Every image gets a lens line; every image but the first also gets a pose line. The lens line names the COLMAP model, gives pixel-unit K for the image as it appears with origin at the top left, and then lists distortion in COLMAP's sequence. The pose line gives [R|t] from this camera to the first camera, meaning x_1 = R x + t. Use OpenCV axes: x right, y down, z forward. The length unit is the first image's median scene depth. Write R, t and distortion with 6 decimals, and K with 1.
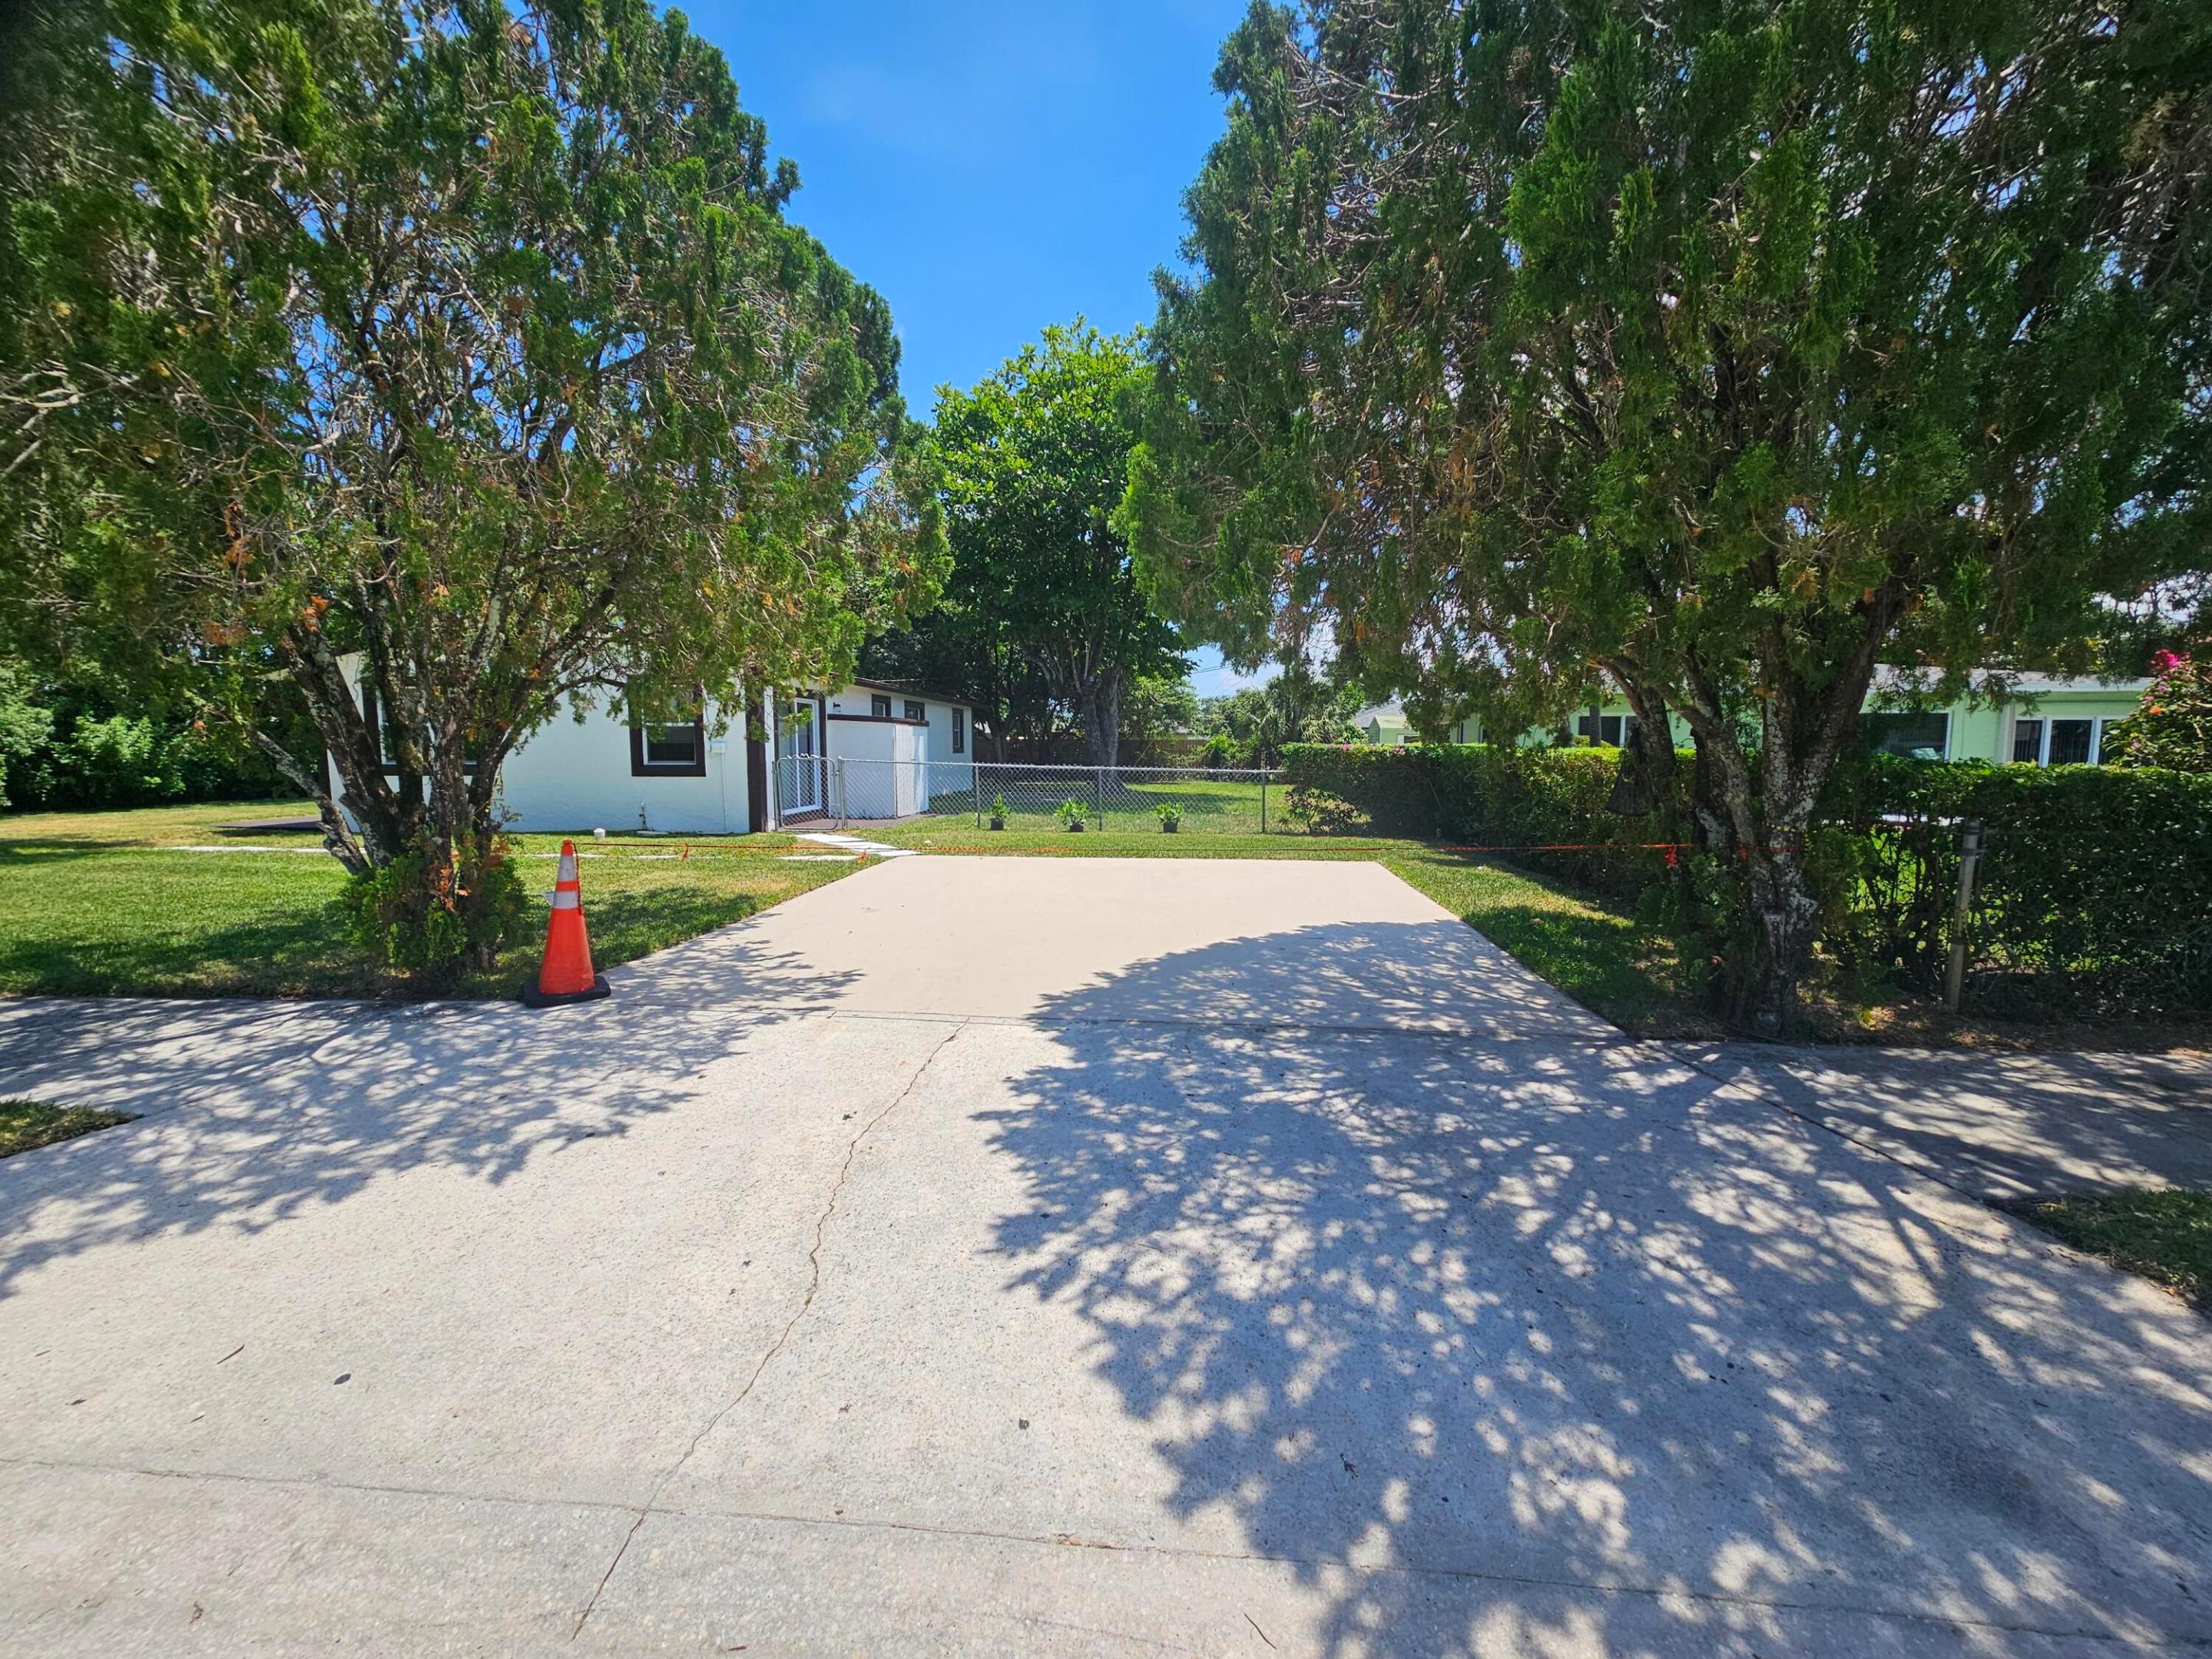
lens RADIAL K [[920.7, 0, 1123.6], [0, 920.7, 824.9], [0, 0, 1]] dist [0.011438, -0.001162]
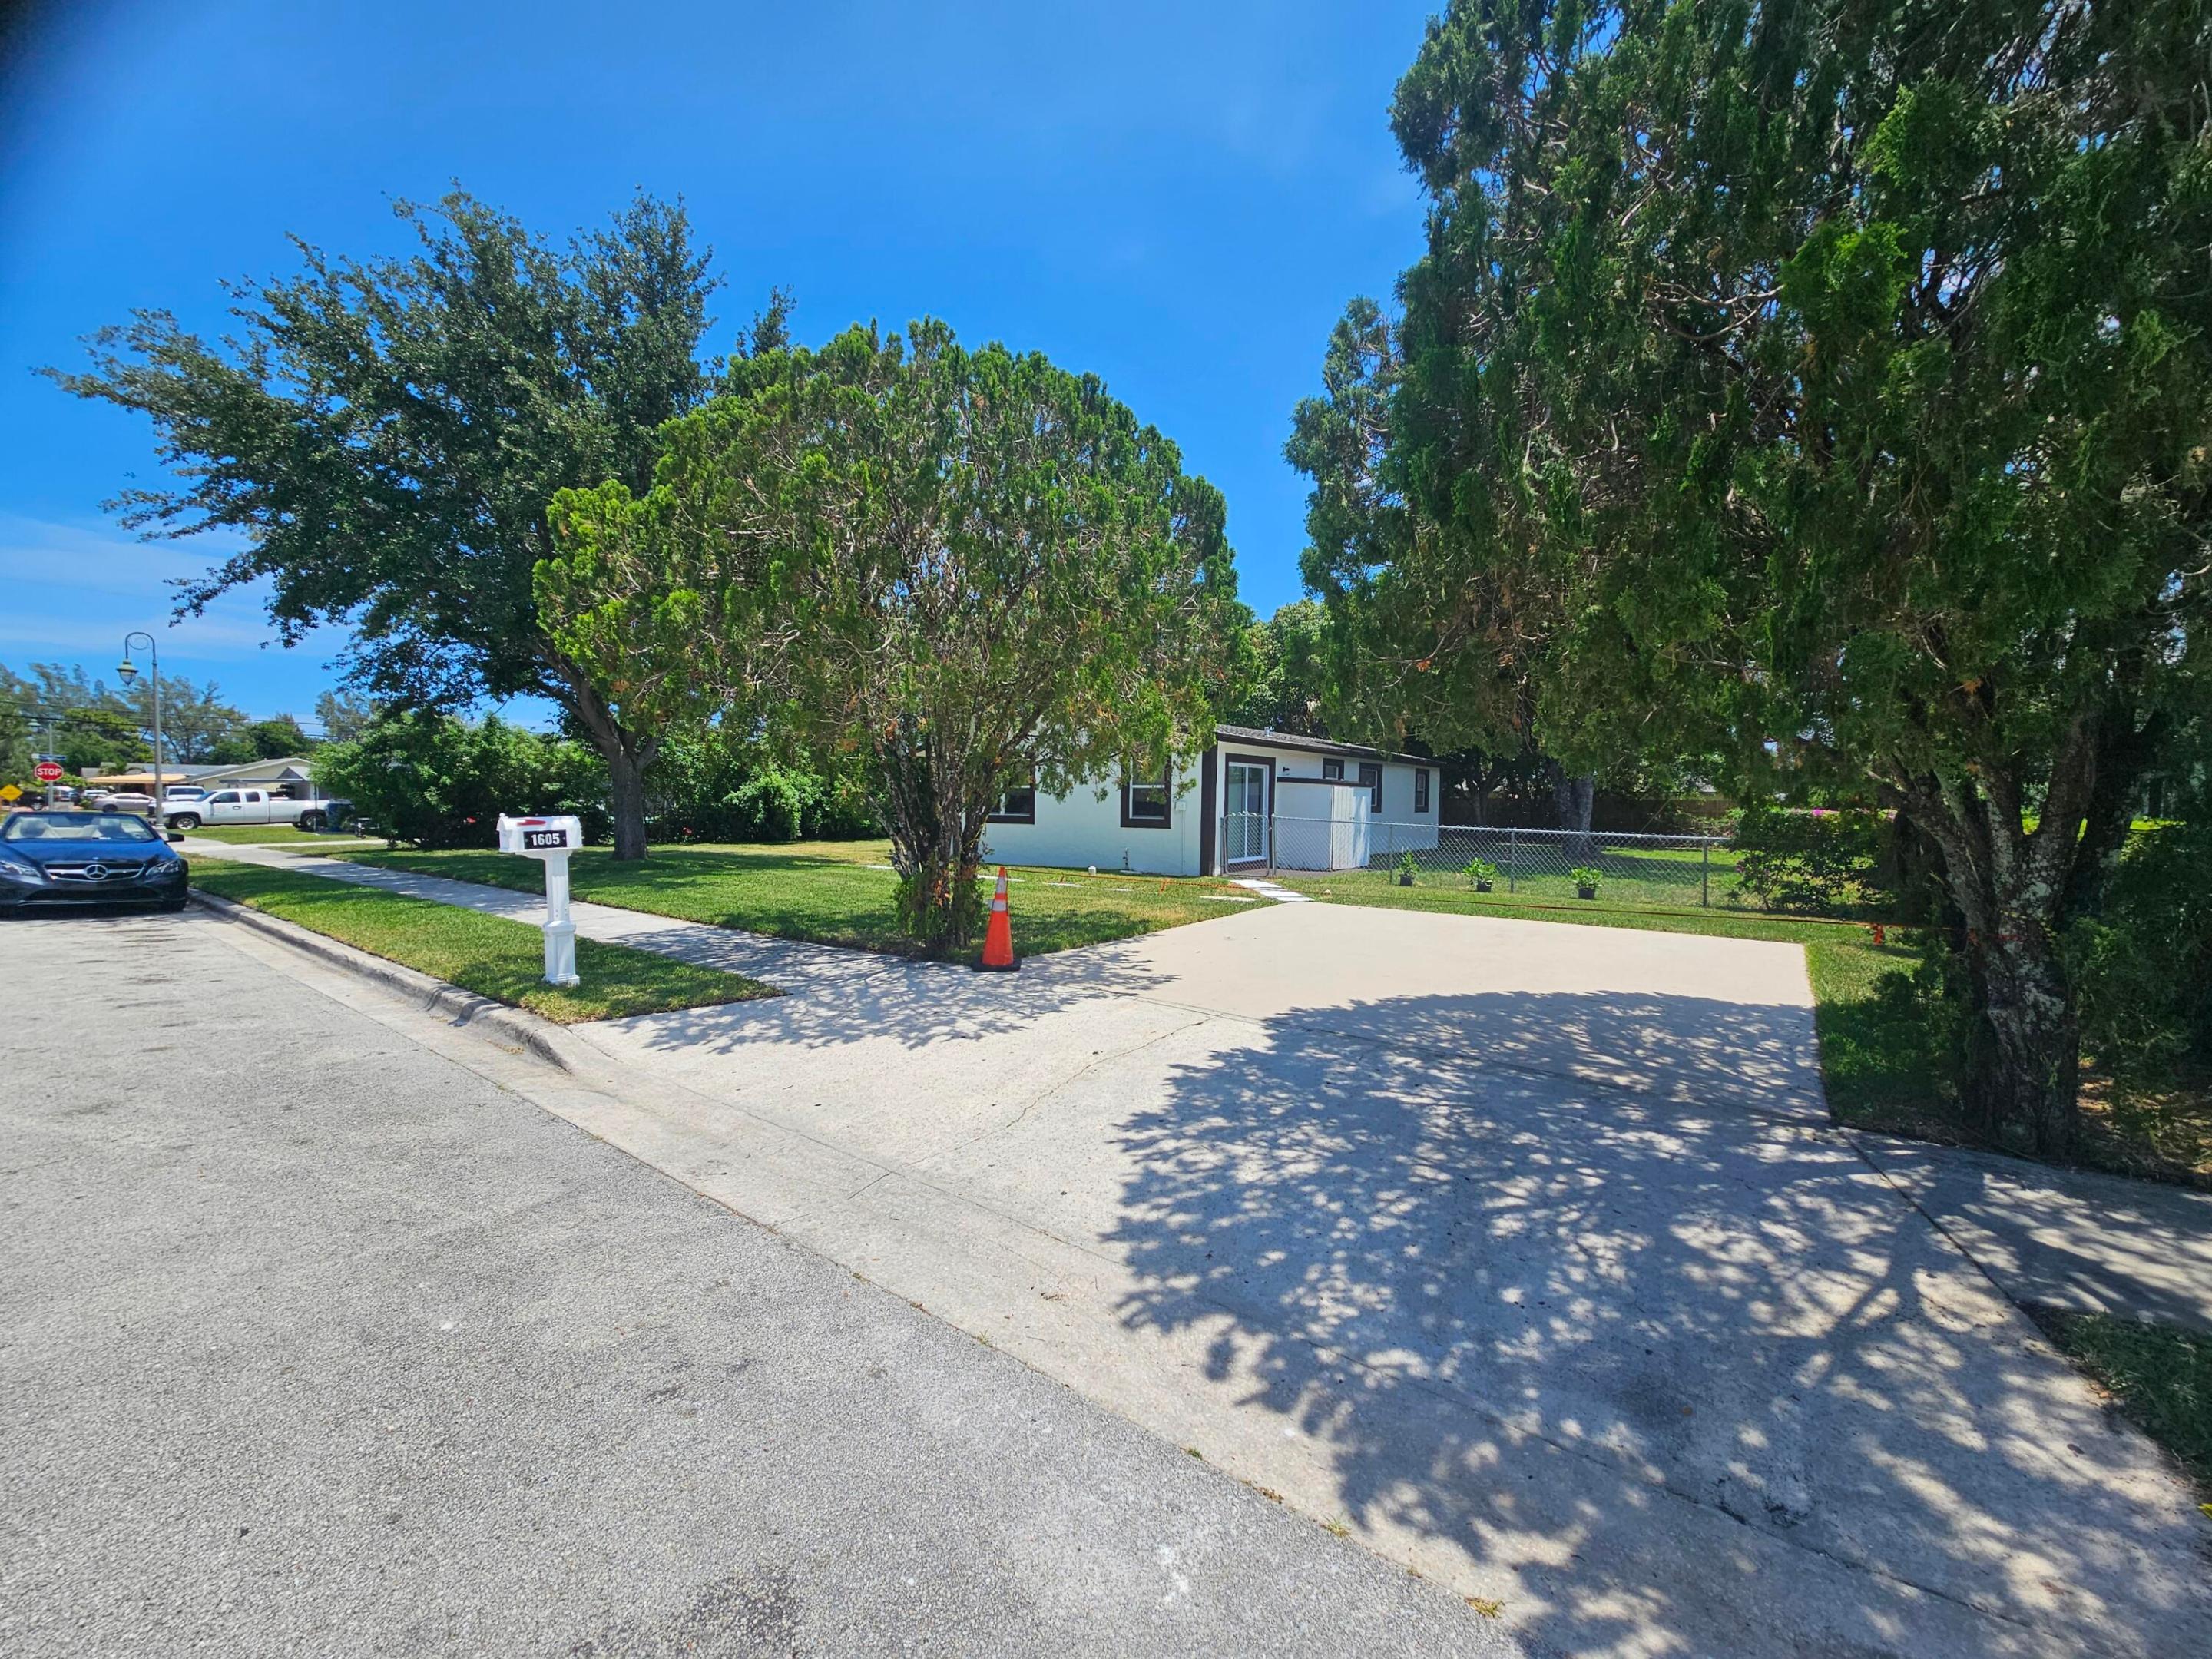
lens RADIAL K [[889.9, 0, 1106.0], [0, 889.9, 829.5], [0, 0, 1]] dist [0.023303, -0.000144]
pose [[0.848251, 0.025231, -0.528993, 0.366399], [-0.054918, 0.997670, -0.040477, 0.004660], [0.526739, 0.063386, 0.847660, -0.199766]]
